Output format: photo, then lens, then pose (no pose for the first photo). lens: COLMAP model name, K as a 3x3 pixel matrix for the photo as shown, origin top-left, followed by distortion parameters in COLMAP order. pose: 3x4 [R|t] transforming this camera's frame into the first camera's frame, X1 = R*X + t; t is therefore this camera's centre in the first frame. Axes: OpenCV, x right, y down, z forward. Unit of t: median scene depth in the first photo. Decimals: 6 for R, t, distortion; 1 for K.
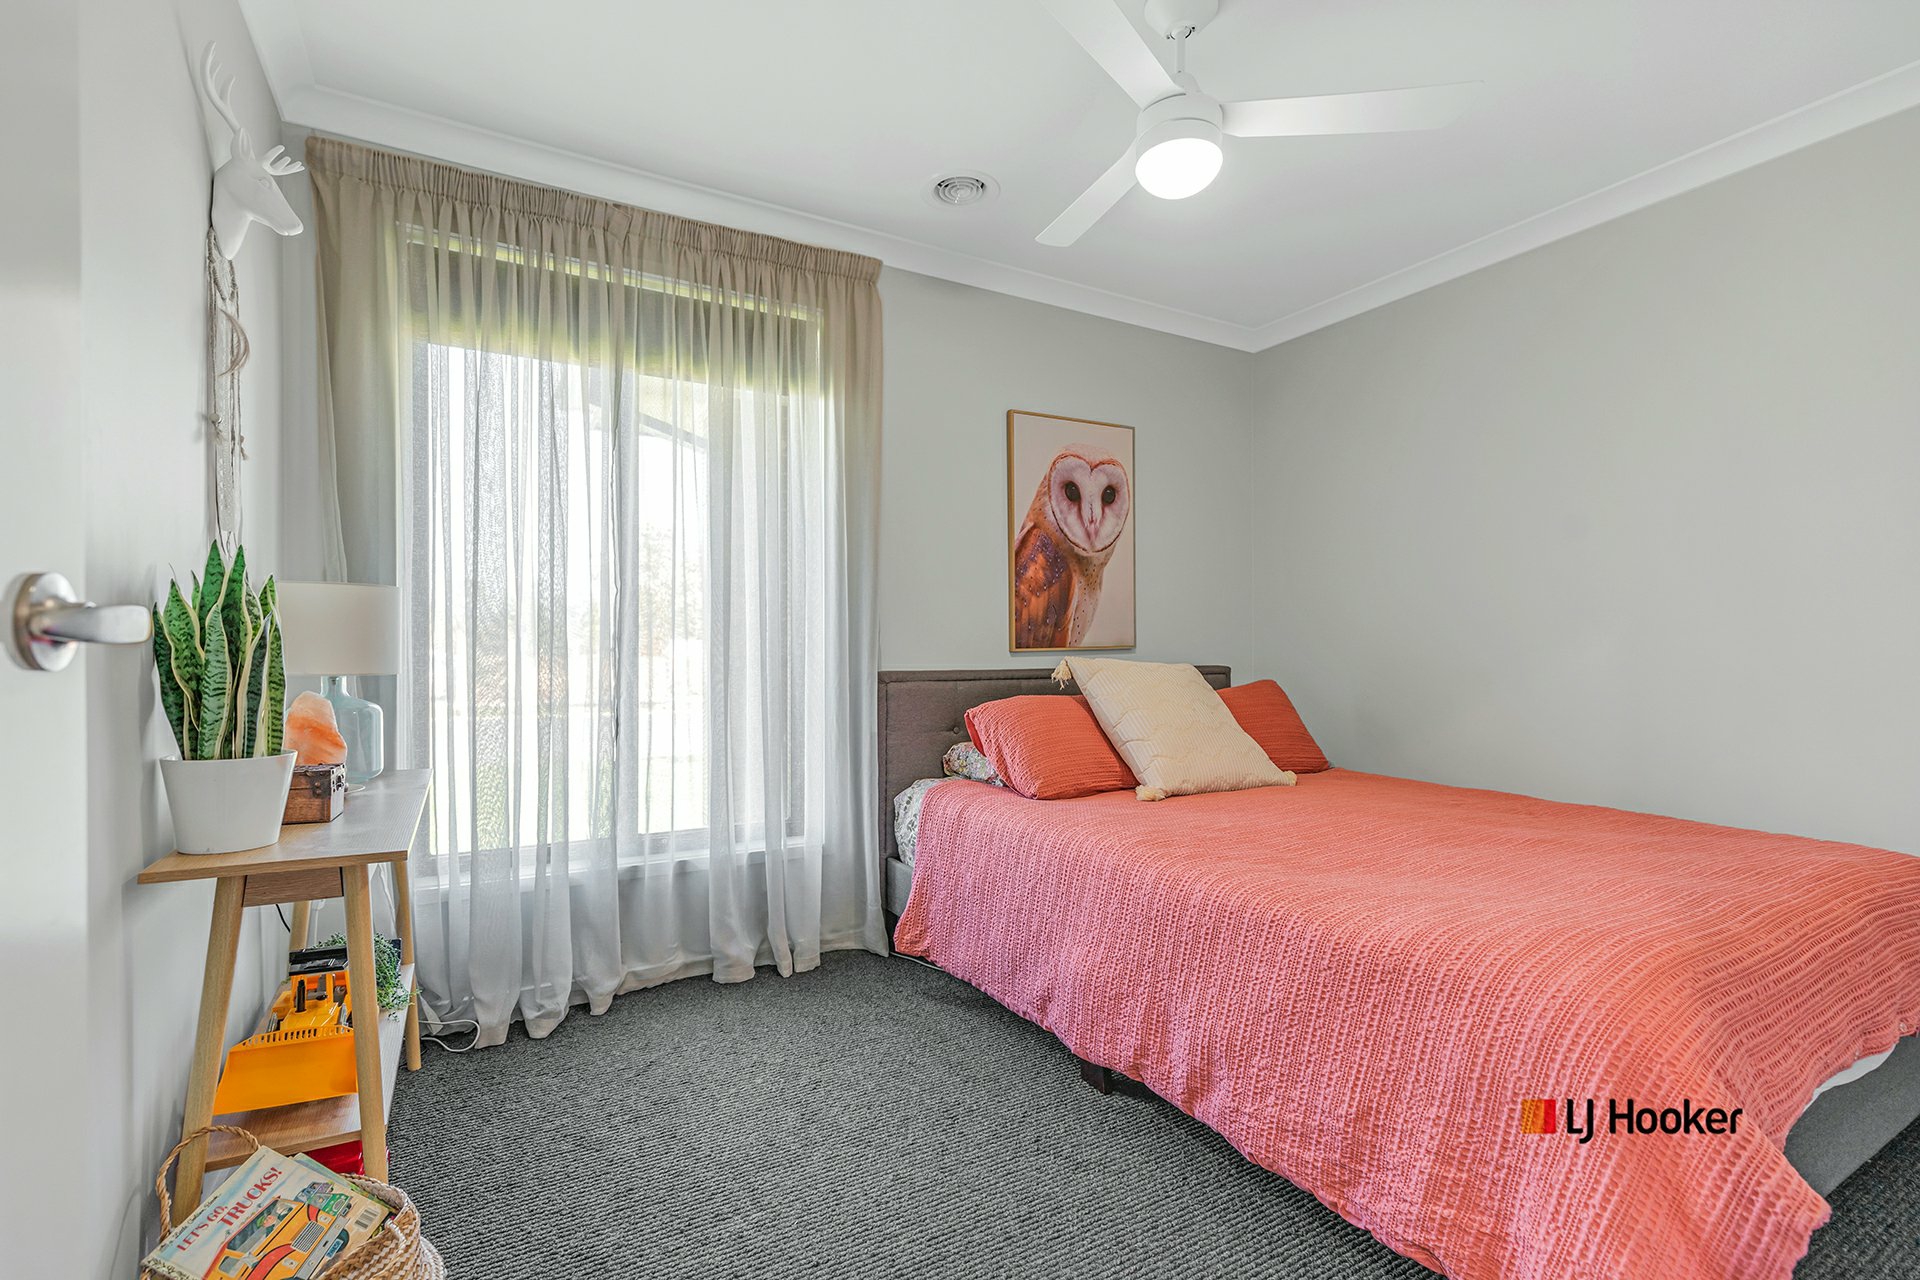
lens RADIAL K [[869.8, 0, 967.0], [0, 869.8, 642.6], [0, 0, 1]] dist [-0.001270, -0.000165]
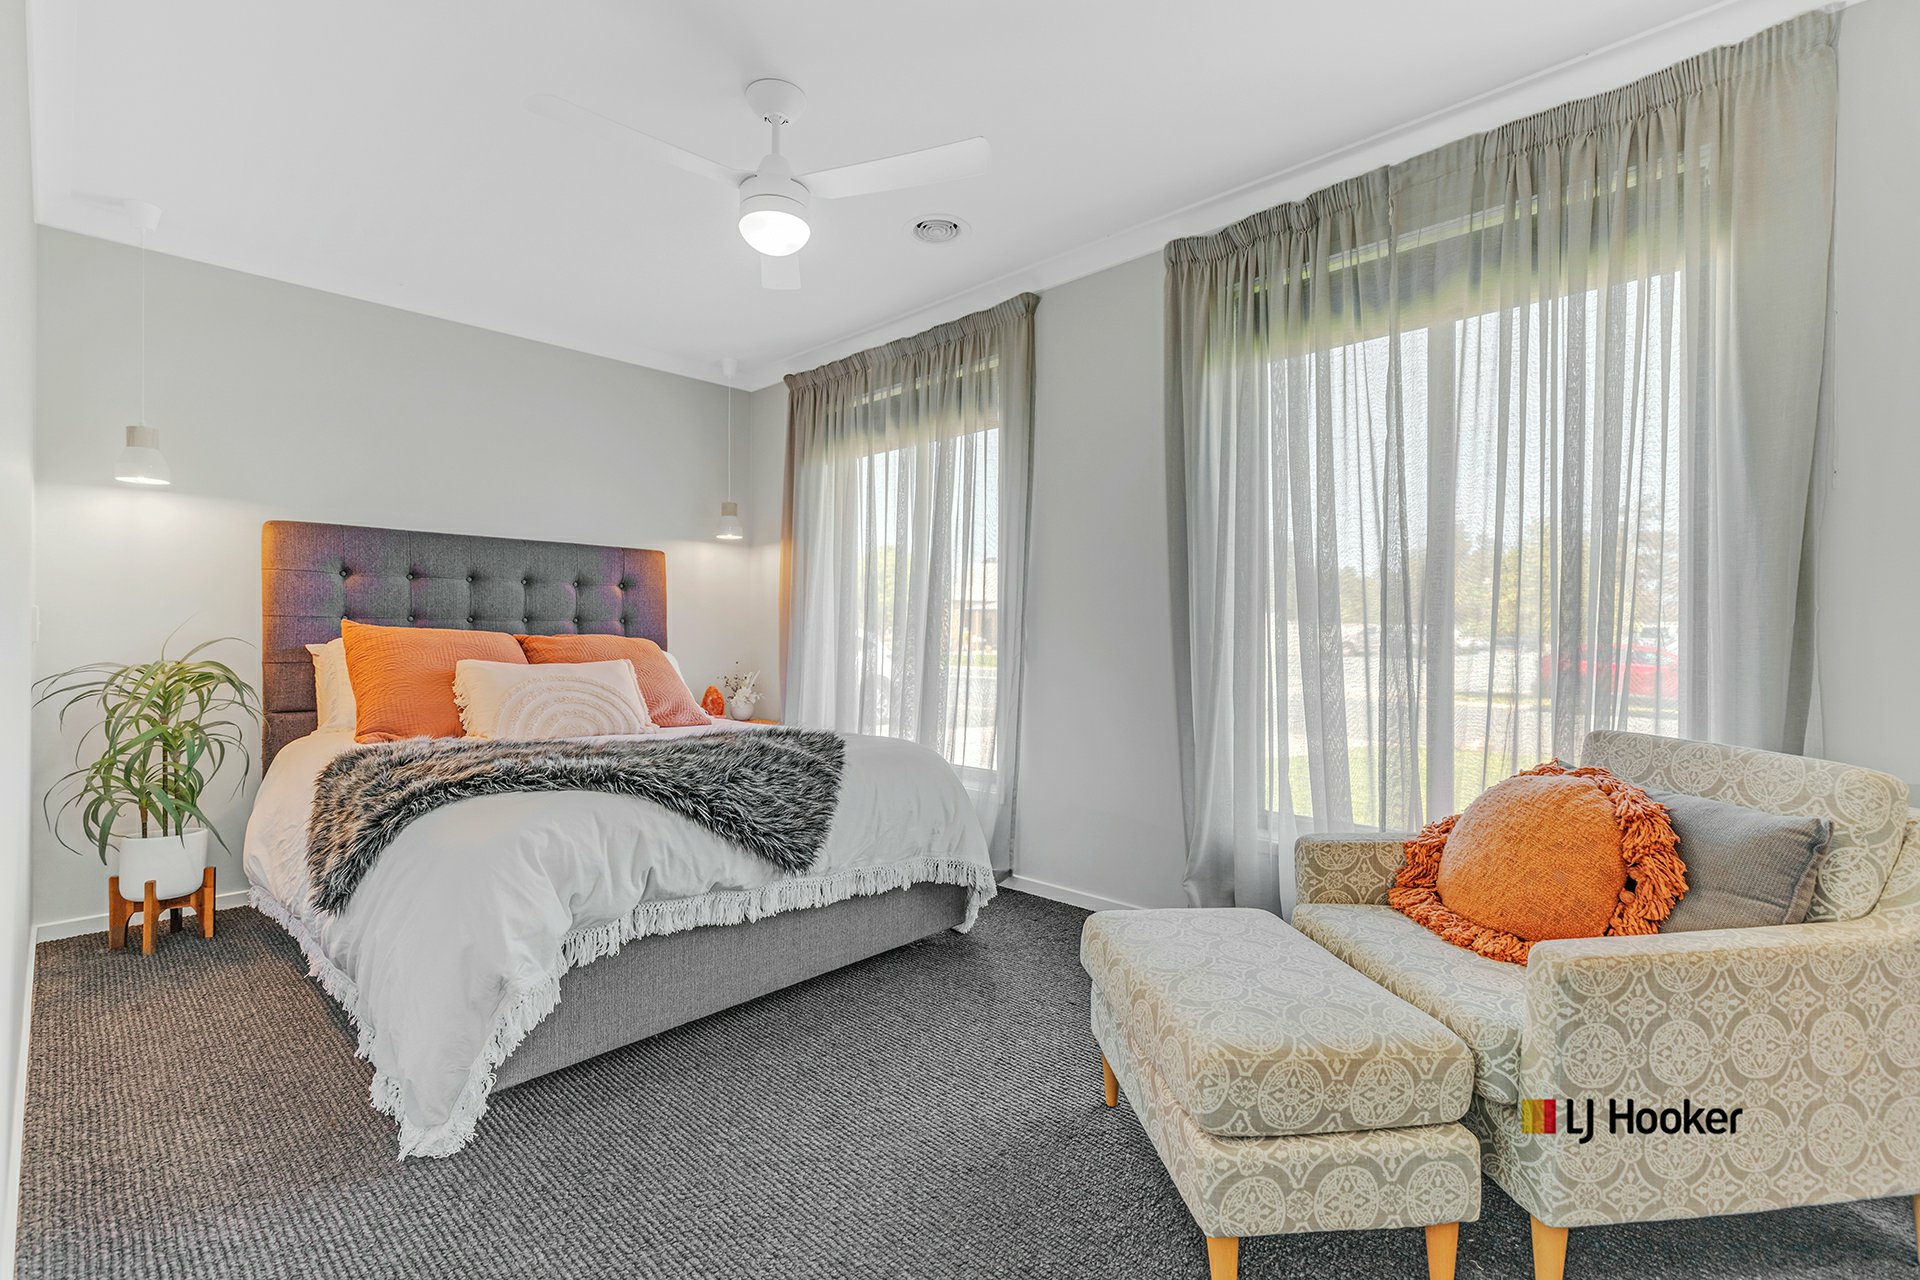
lens RADIAL K [[869.8, 0, 967.0], [0, 869.8, 642.6], [0, 0, 1]] dist [-0.001270, -0.000165]
pose [[0.284284, 0.020077, -0.958530, 1.055337], [0.019631, 0.999449, 0.026756, 0.000782], [0.958539, -0.026424, 0.283733, 0.596550]]
